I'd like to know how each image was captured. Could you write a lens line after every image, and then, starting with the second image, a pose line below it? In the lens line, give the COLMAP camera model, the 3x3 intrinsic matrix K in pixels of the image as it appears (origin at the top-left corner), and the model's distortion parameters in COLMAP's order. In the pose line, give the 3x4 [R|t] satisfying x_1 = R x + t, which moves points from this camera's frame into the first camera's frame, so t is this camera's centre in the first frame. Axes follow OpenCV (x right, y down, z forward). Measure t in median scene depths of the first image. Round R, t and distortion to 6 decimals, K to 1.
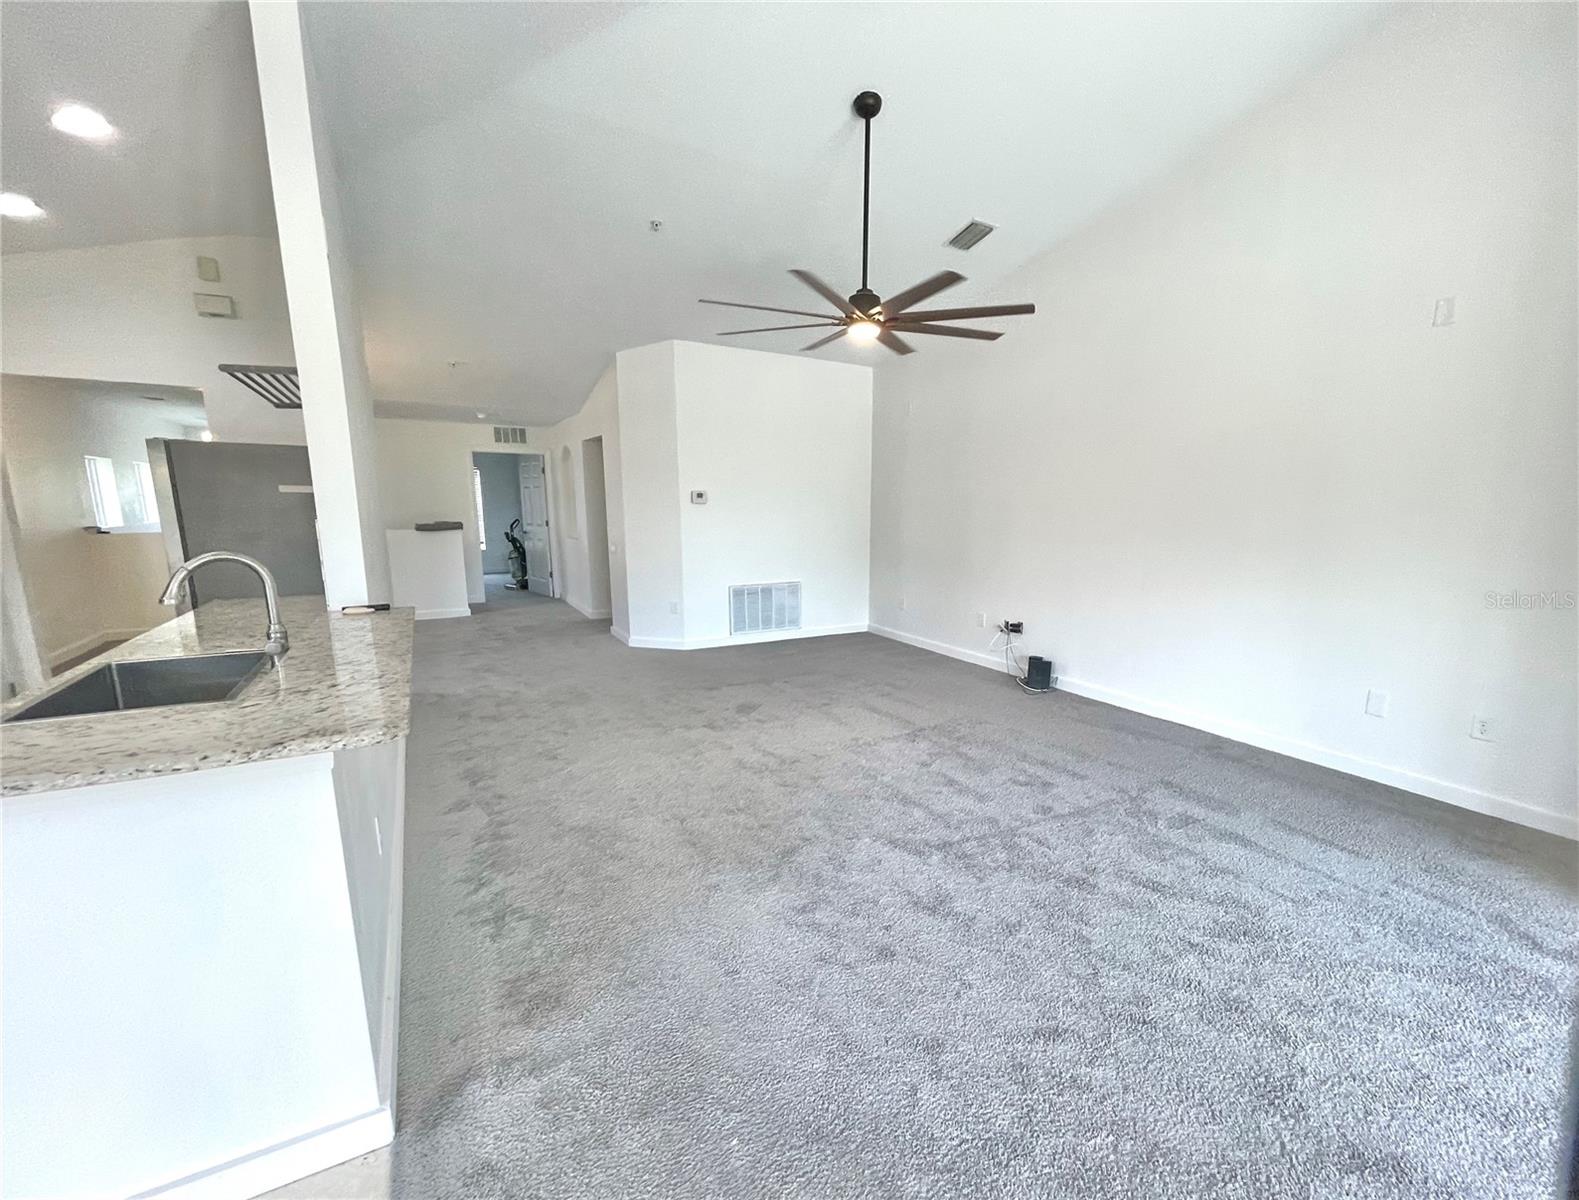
lens RADIAL K [[692.7, 0, 827.6], [0, 692.7, 656.2], [0, 0, 1]] dist [0.002050, 0.000207]
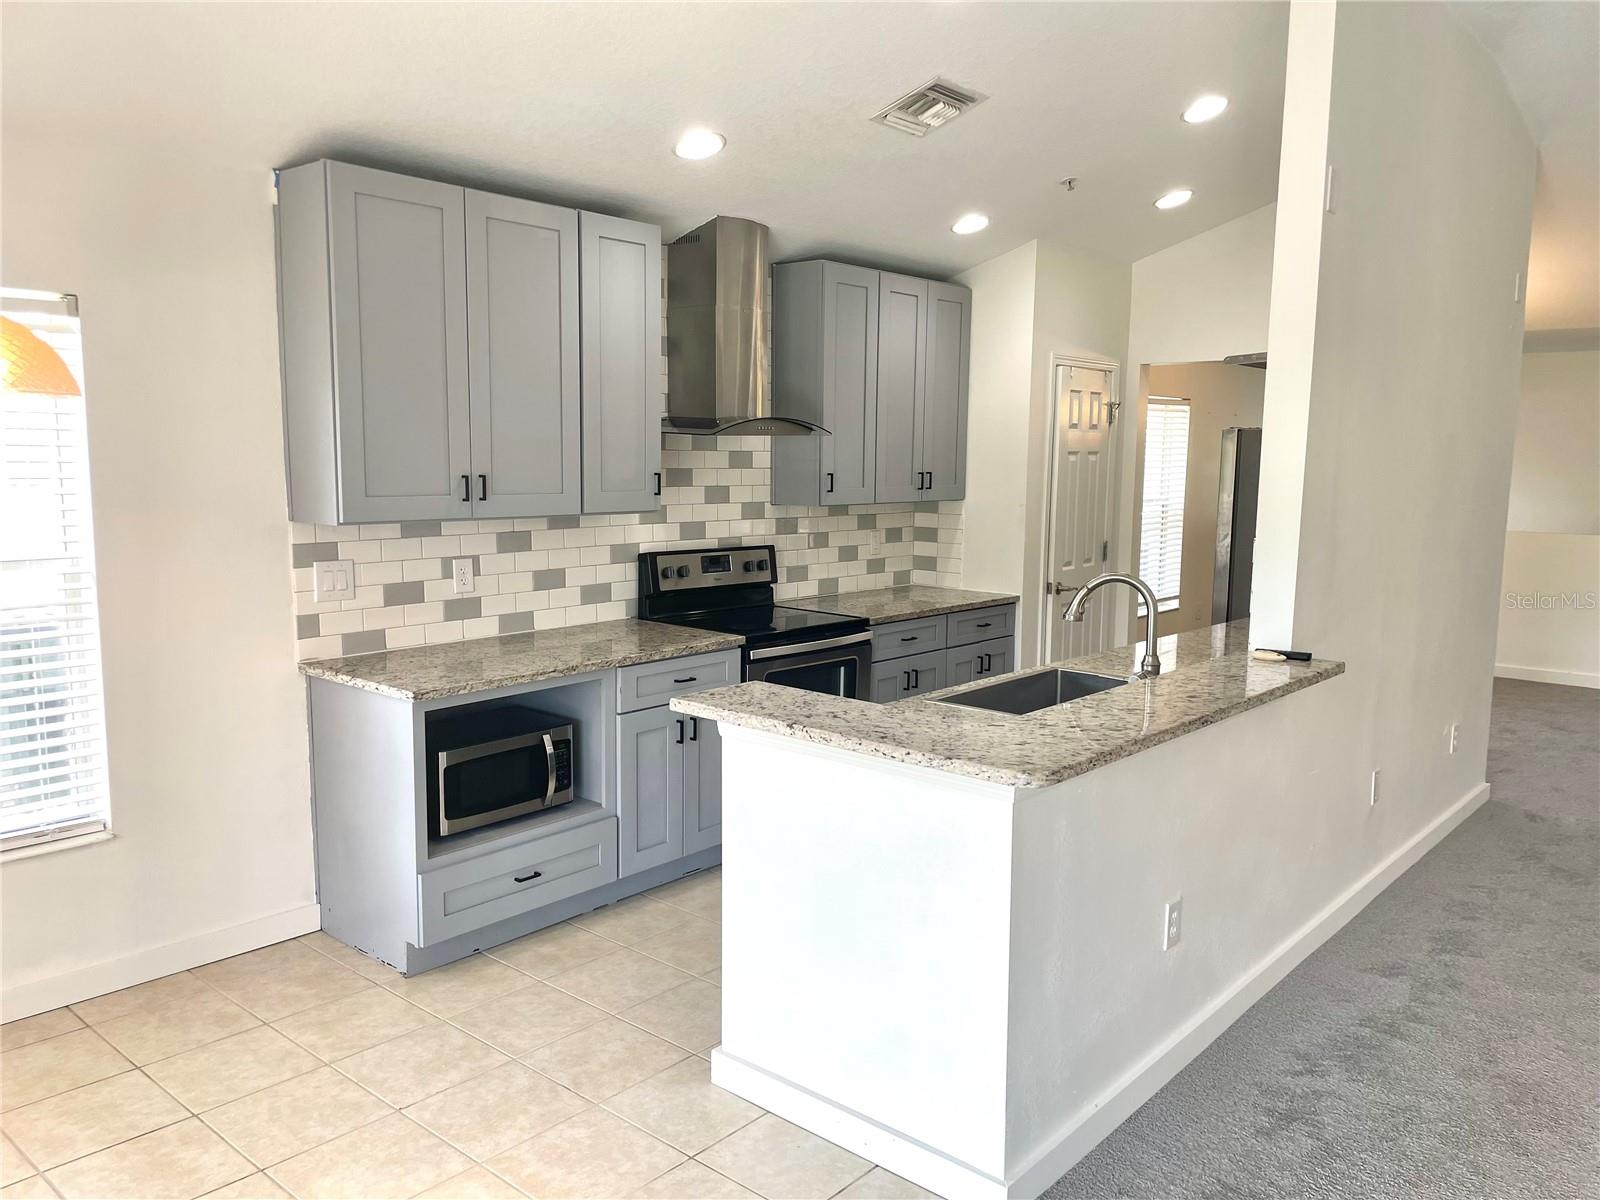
lens RADIAL K [[1209.6, 0, 801.1], [0, 1209.6, 600.6], [0, 0, 1]] dist [-0.006475, -0.004523]
pose [[0.316322, 0.111306, -0.942099, 0.424799], [-0.215814, 0.975497, 0.042789, -0.069538], [0.923777, 0.189783, 0.332592, 0.045133]]
